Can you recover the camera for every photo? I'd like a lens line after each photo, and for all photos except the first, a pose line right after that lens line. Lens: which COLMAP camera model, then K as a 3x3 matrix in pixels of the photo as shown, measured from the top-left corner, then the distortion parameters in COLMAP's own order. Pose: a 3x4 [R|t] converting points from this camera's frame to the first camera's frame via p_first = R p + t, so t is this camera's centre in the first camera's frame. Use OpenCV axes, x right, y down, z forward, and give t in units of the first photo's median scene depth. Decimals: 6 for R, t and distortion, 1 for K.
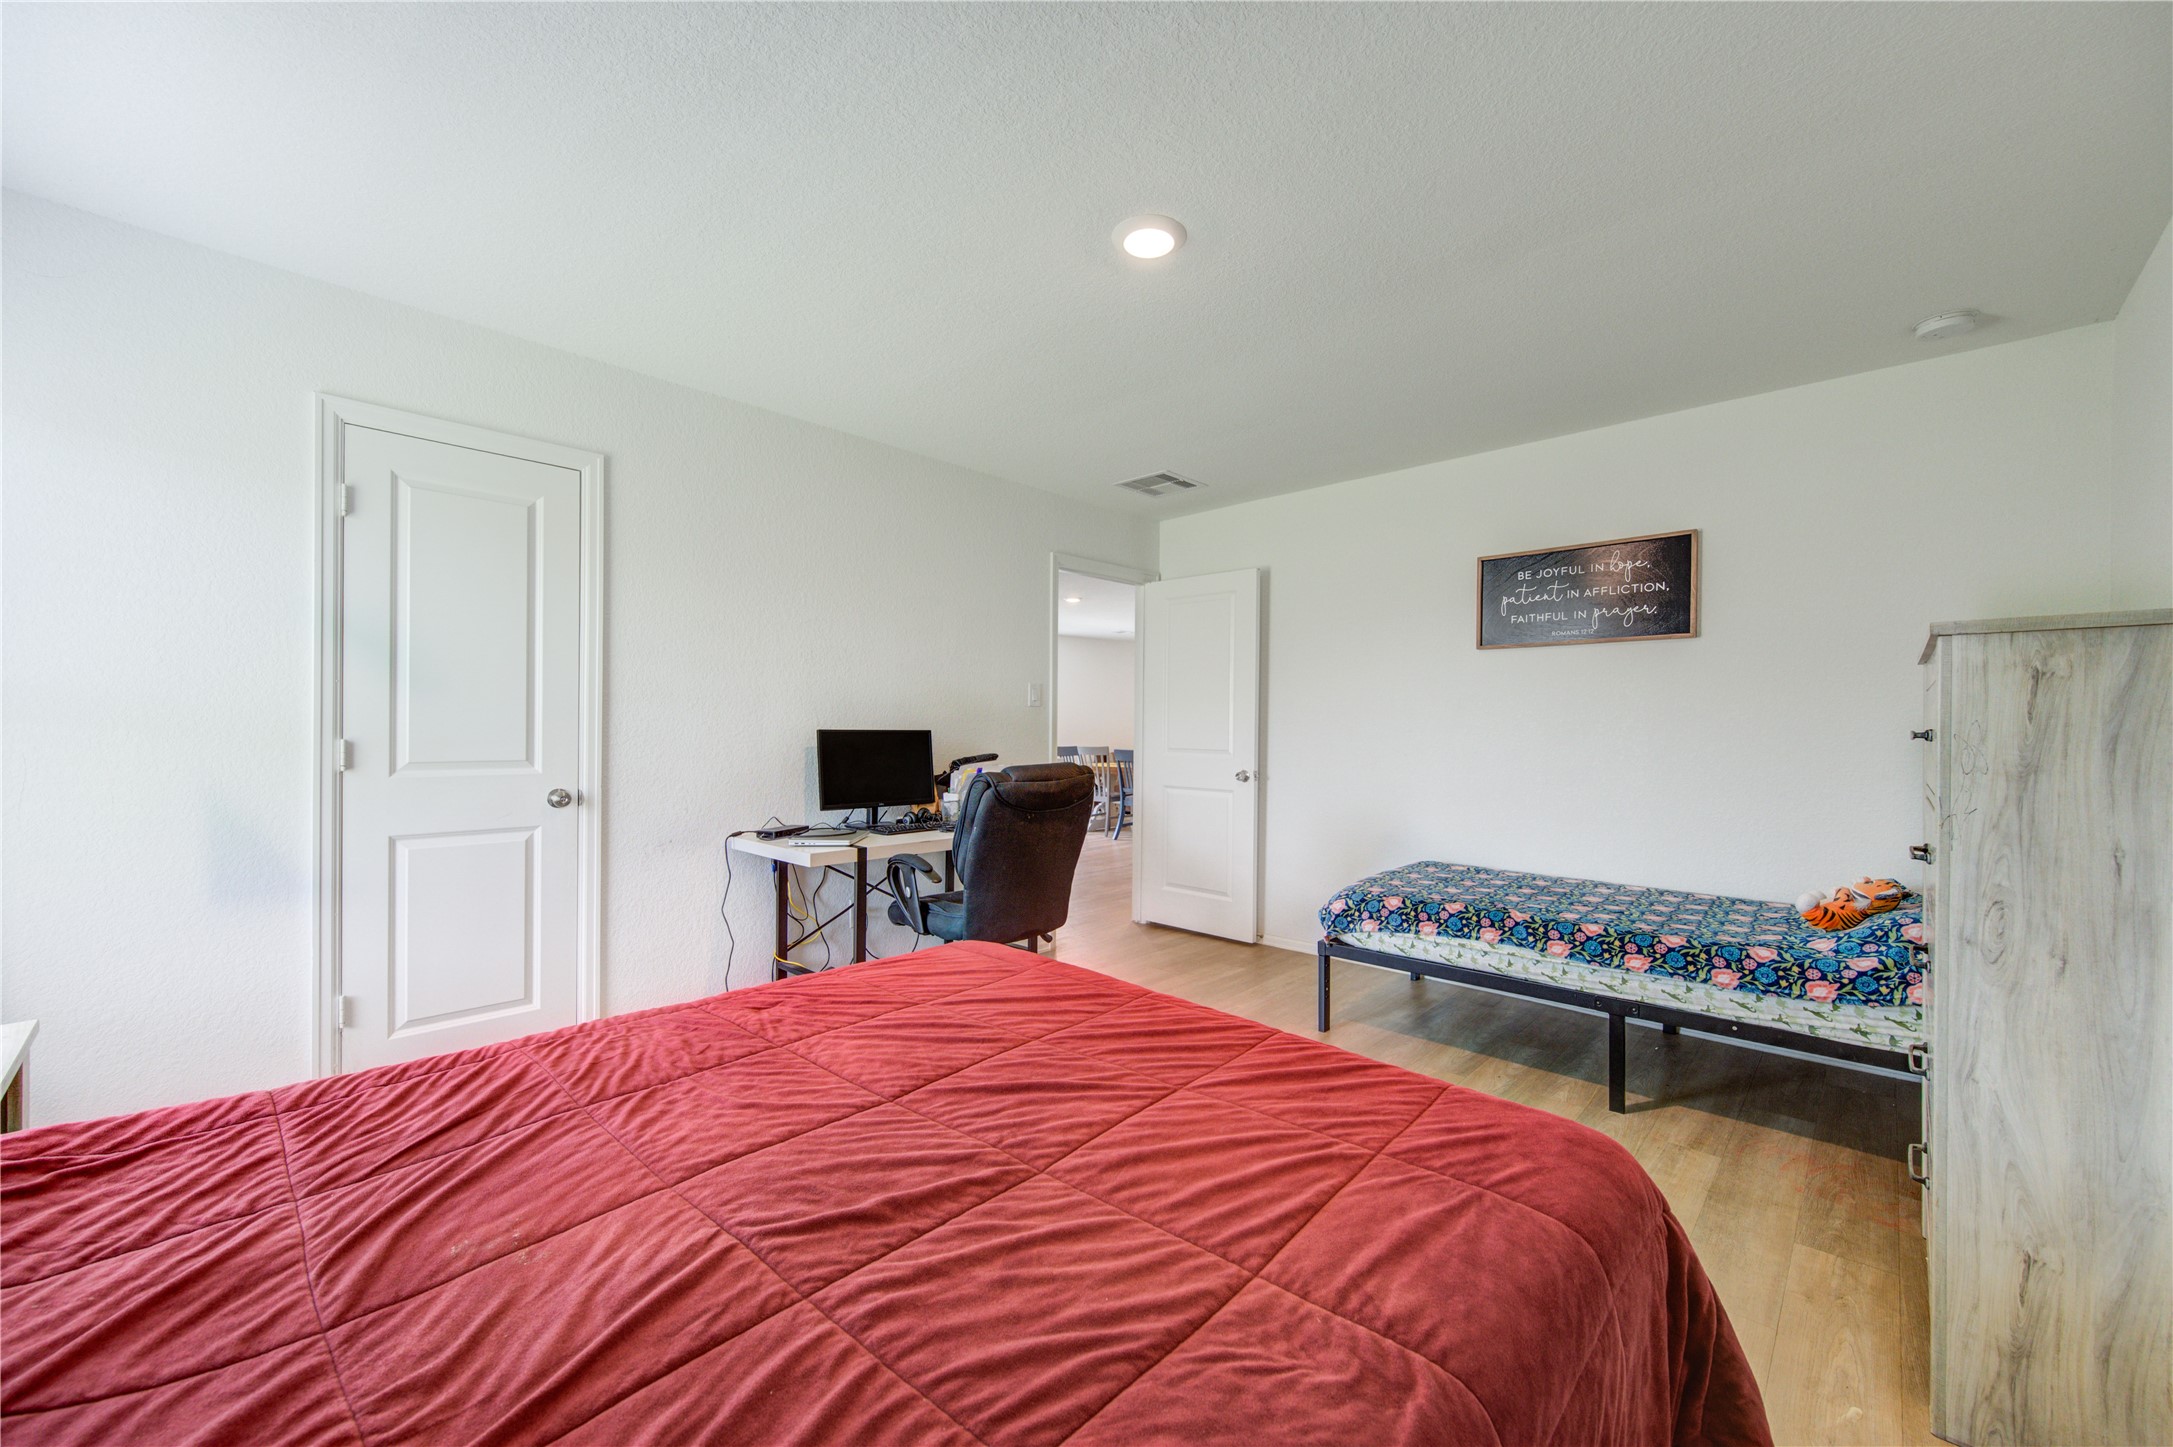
lens RADIAL K [[850.2, 0, 1094.1], [0, 850.2, 730.6], [0, 0, 1]] dist [0.000497, 0.000029]
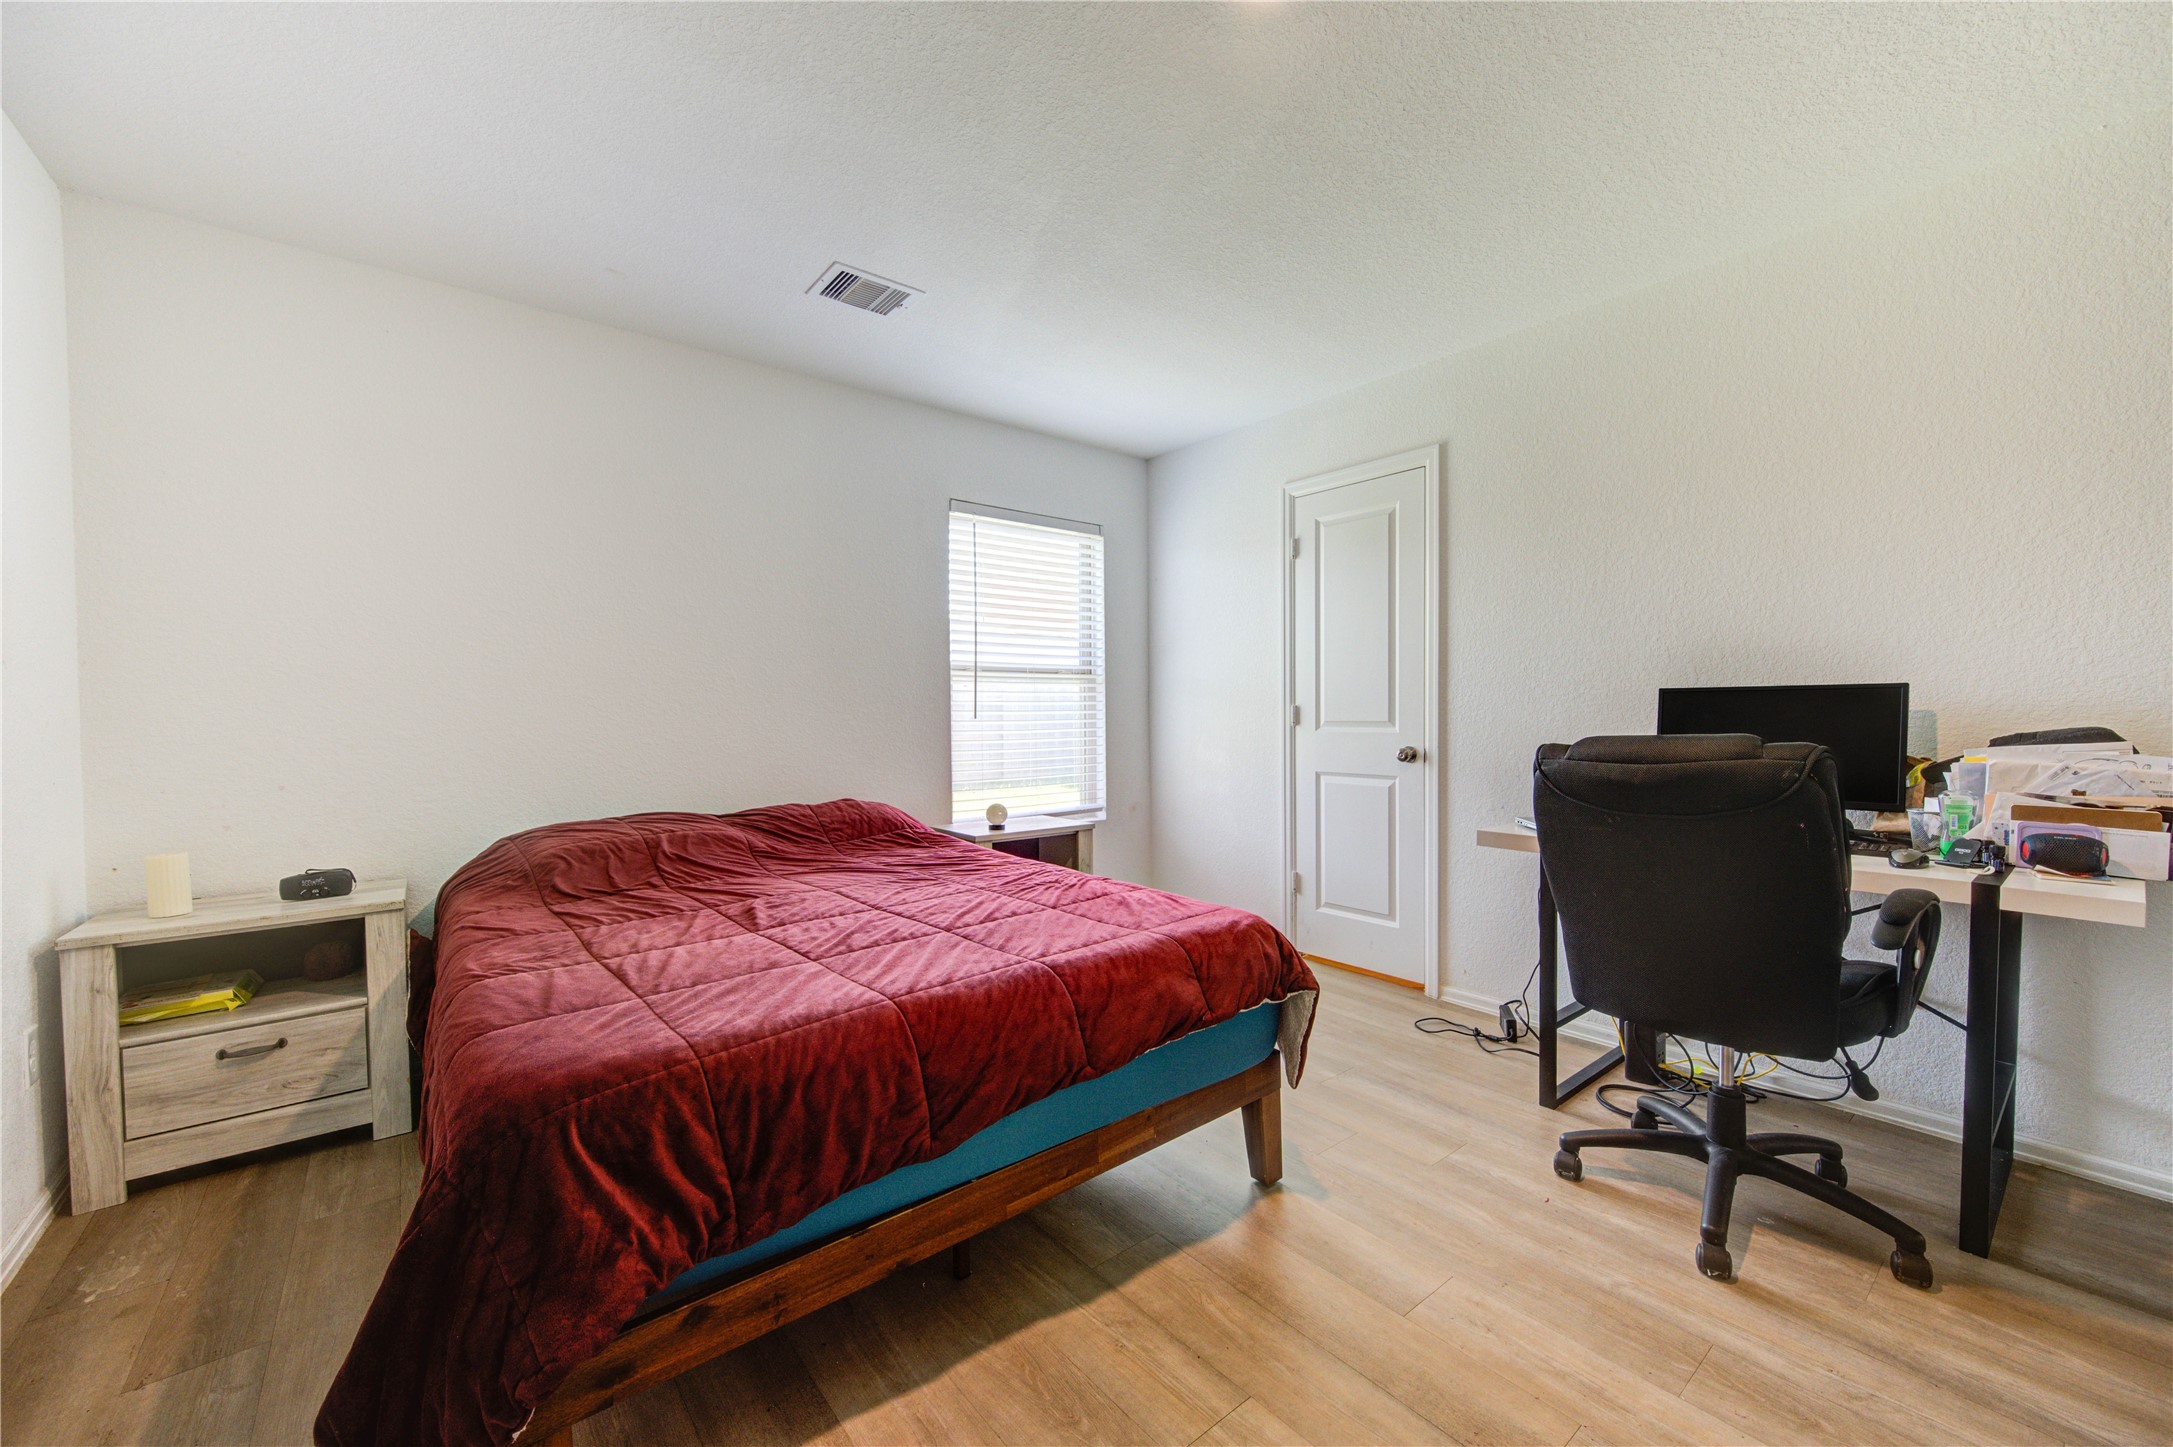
lens RADIAL K [[850.2, 0, 1094.1], [0, 850.2, 730.6], [0, 0, 1]] dist [0.000497, 0.000029]
pose [[-0.129041, 0.015346, -0.991520, 0.597629], [-0.000062, 0.999880, 0.015483, 0.028884], [0.991639, 0.002059, -0.129025, 0.734582]]
